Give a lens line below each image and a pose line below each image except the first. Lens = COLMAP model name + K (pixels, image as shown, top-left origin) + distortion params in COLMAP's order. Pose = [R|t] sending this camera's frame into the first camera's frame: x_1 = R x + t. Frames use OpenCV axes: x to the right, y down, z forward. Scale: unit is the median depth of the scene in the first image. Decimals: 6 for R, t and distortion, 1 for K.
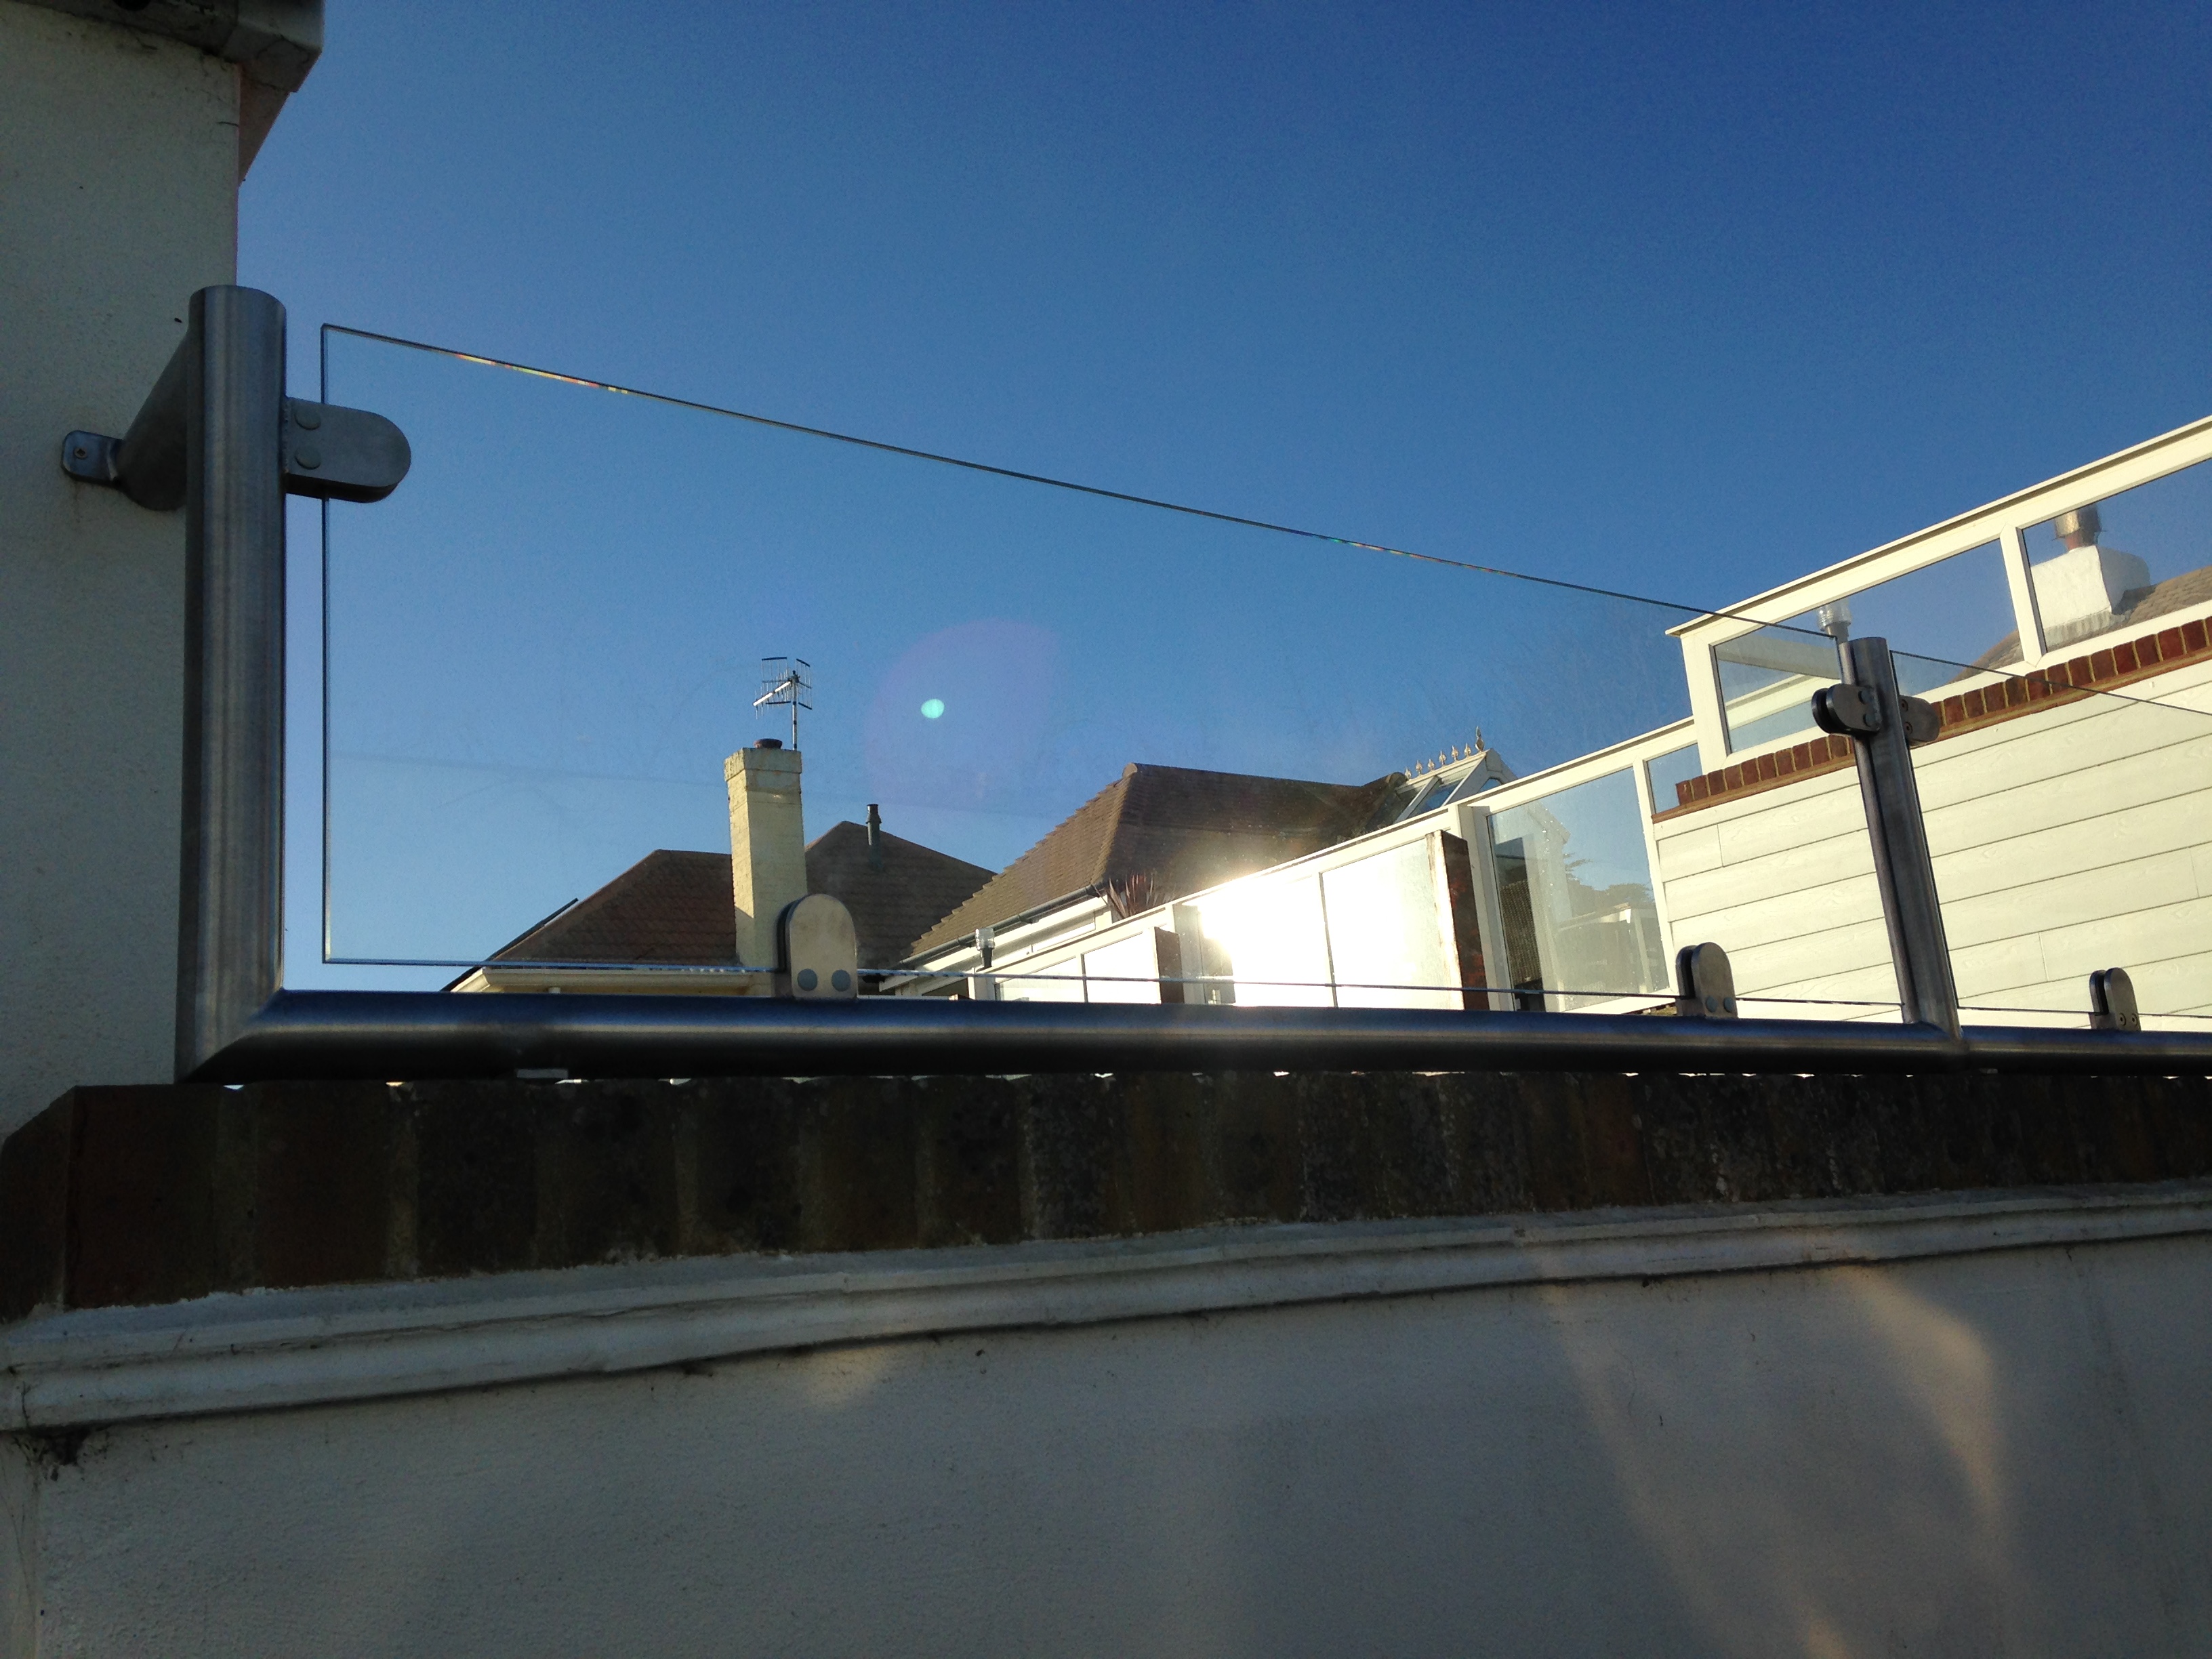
lens RADIAL K [[2009.3, 0, 1106.3], [0, 2009.3, 818.6], [0, 0, 1]] dist [0.208027, -0.302119]
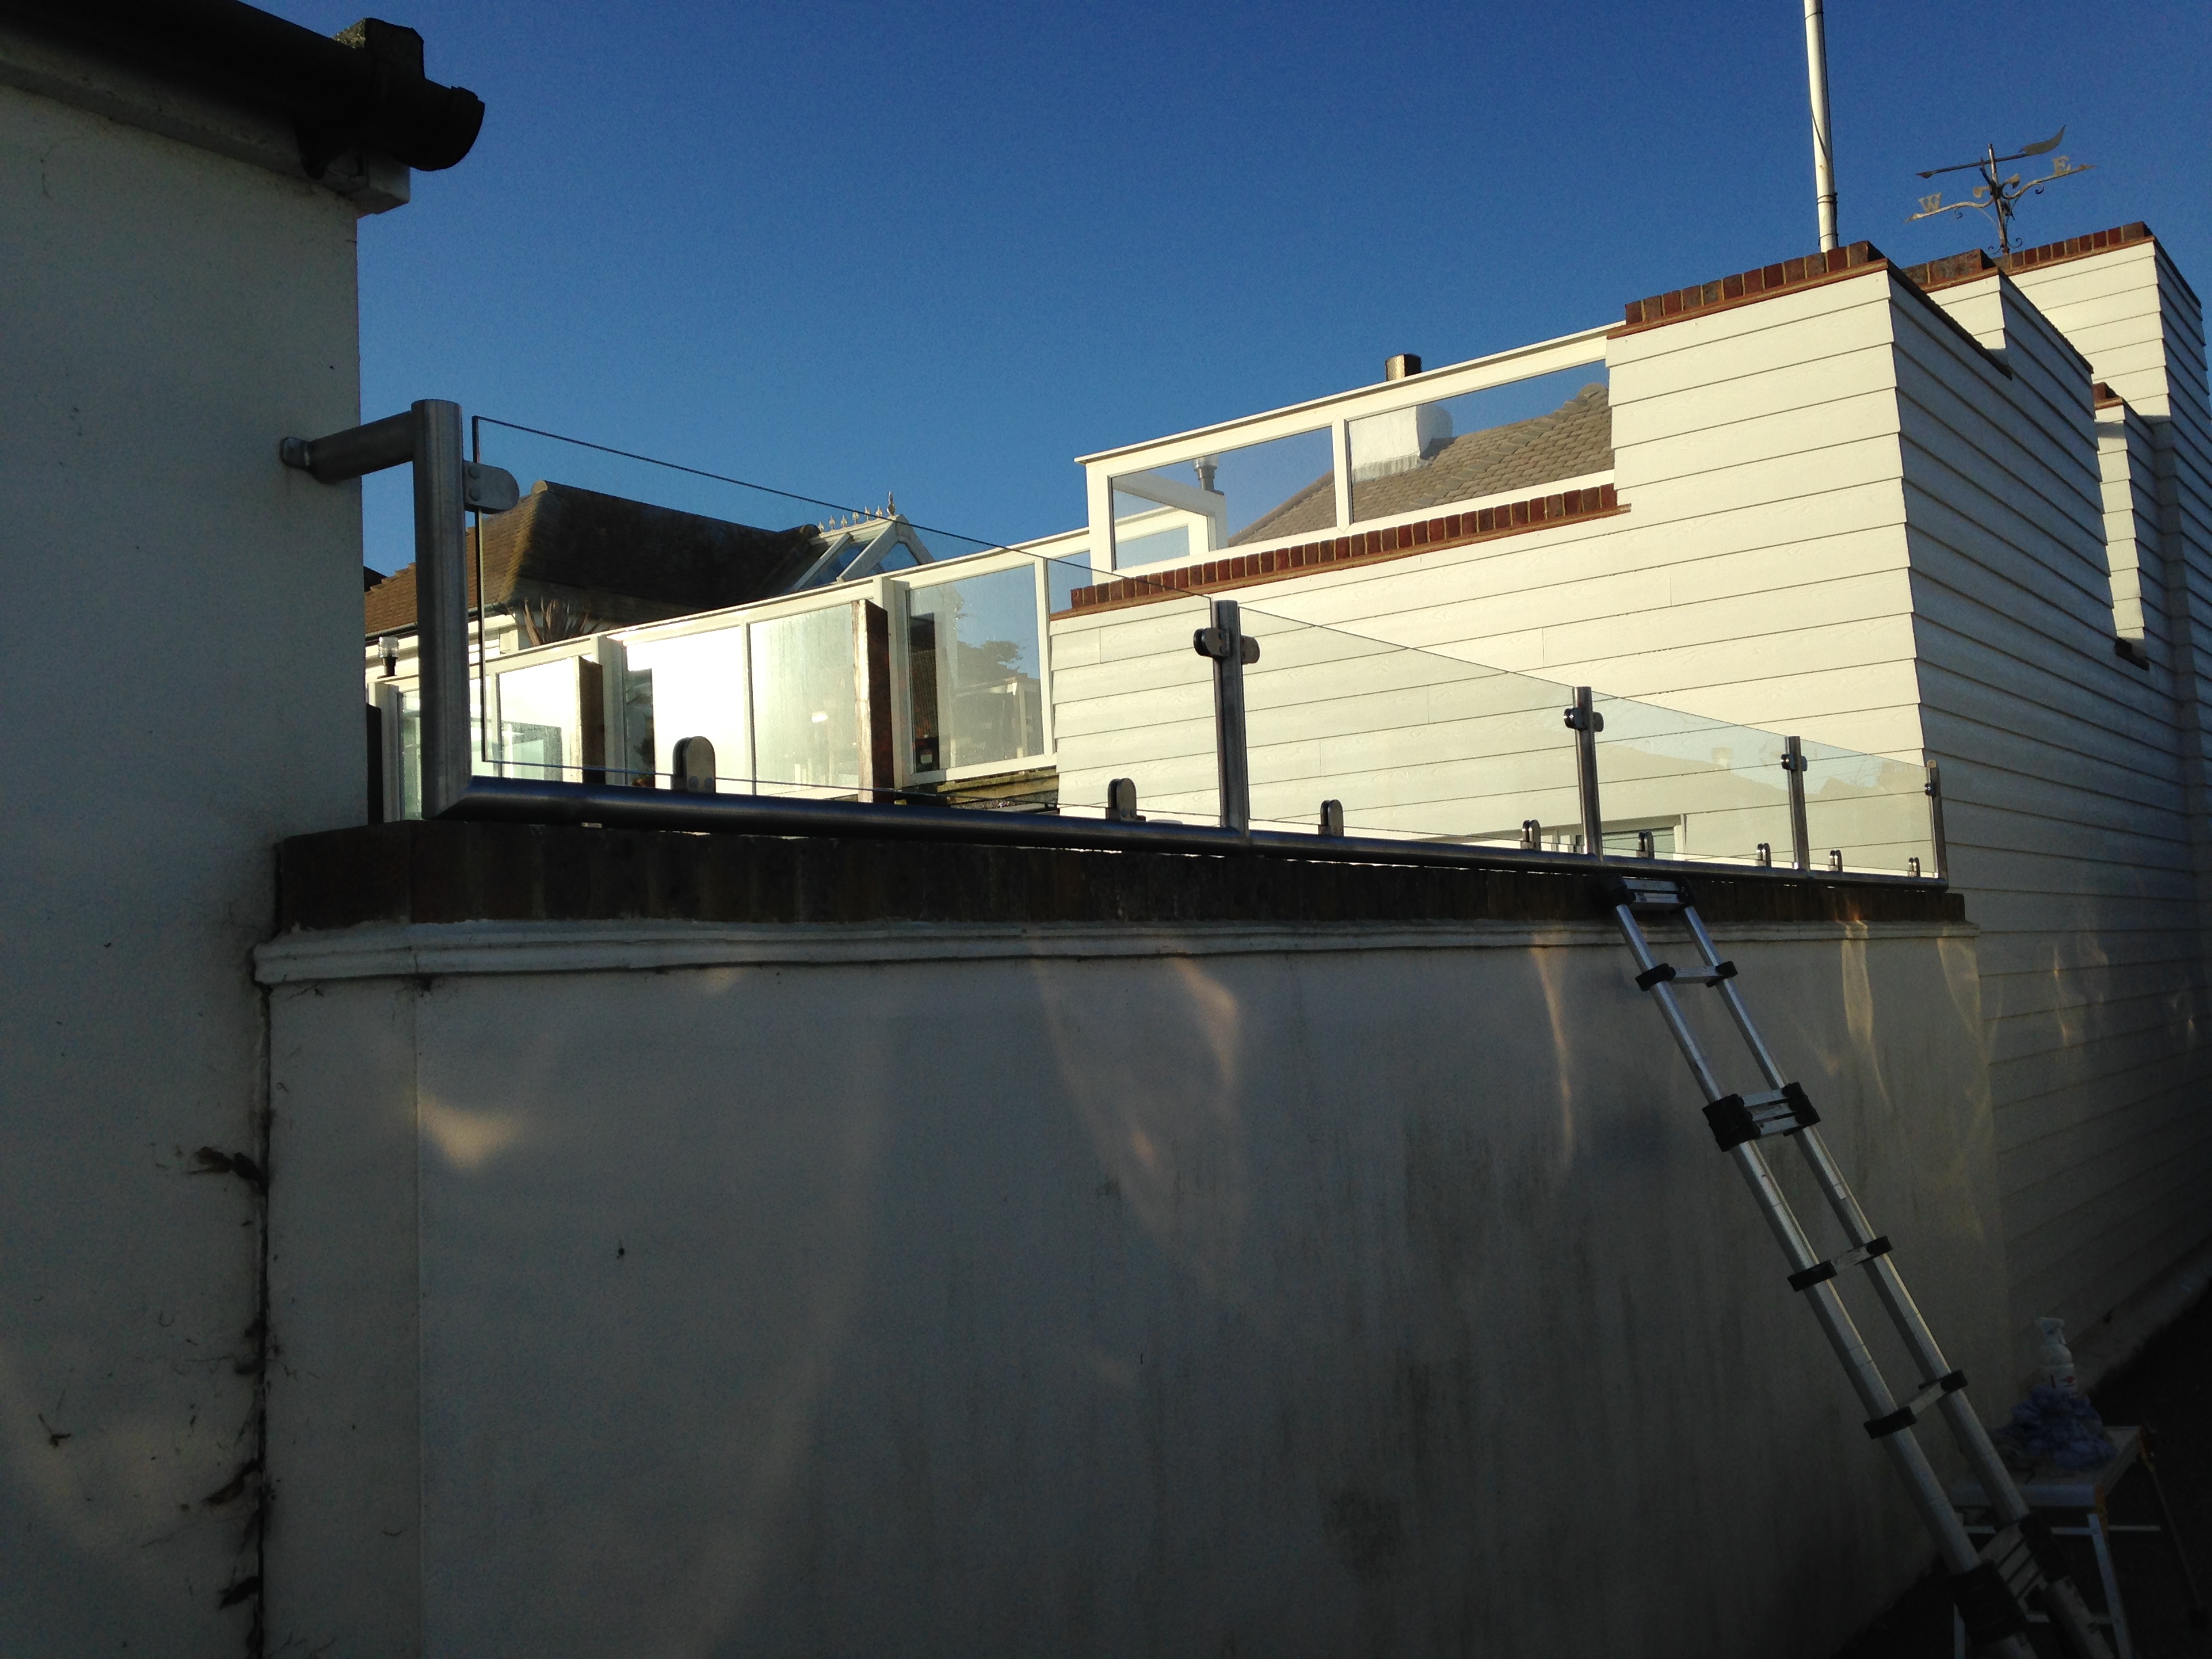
lens RADIAL K [[2009.3, 0, 1106.3], [0, 2009.3, 818.6], [0, 0, 1]] dist [0.208027, -0.302119]
pose [[0.948654, 0.068585, 0.308792, -0.239850], [-0.108996, 0.987302, 0.115565, -0.097266], [-0.296945, -0.143288, 0.944083, -0.600688]]
